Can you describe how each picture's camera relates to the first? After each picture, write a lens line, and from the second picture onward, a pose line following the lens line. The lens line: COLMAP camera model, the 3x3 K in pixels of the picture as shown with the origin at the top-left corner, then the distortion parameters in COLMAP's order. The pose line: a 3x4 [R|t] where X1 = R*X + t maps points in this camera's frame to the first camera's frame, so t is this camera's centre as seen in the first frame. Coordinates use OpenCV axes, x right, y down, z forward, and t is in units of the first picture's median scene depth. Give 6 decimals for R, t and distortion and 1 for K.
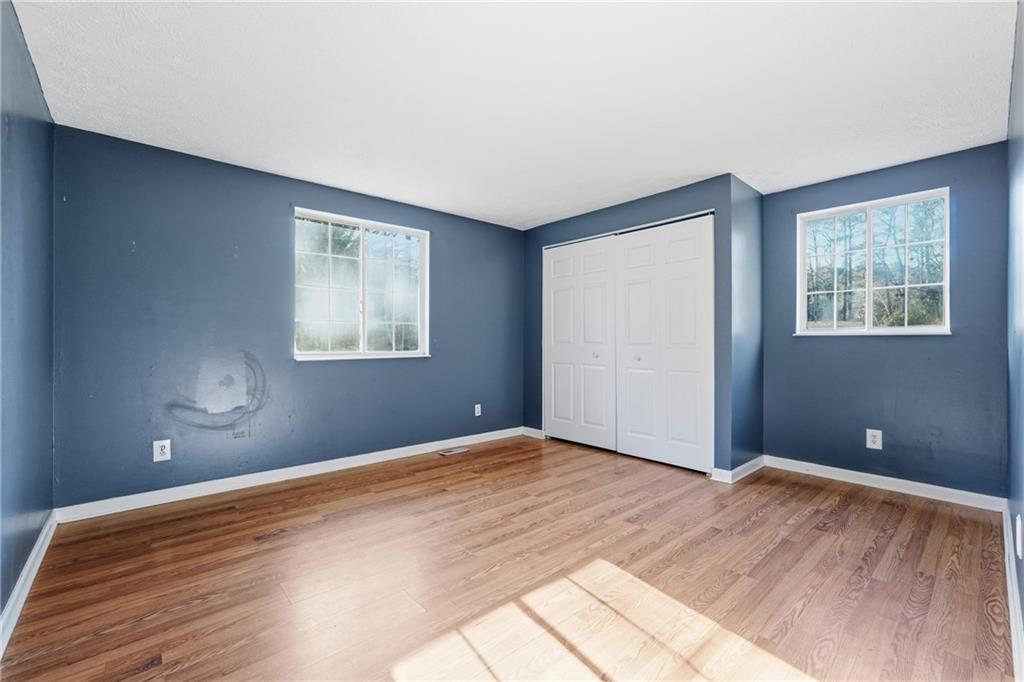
lens RADIAL K [[431.7, 0, 510.9], [0, 431.7, 342.4], [0, 0, 1]] dist [-0.015726, 0.001815]
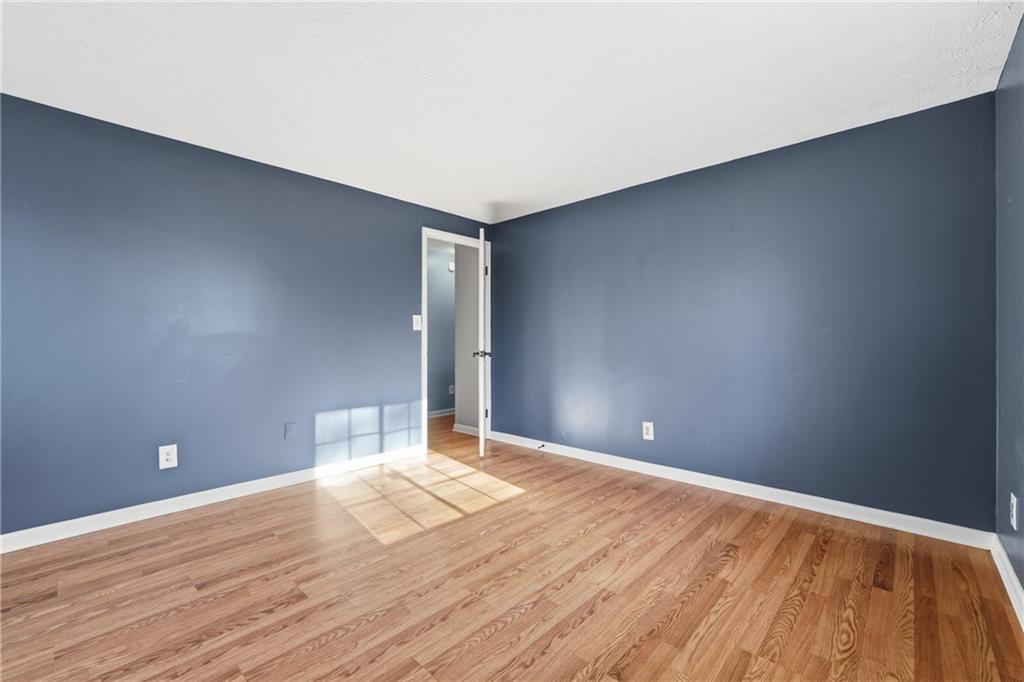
lens RADIAL K [[431.7, 0, 514.0], [0, 431.7, 341.4], [0, 0, 1]] dist [-0.015726, 0.001815]
pose [[-0.995499, -0.000345, -0.094770, -0.006779], [-0.000409, 1.000000, 0.000652, -0.003940], [0.094770, 0.000688, -0.995499, 1.827485]]
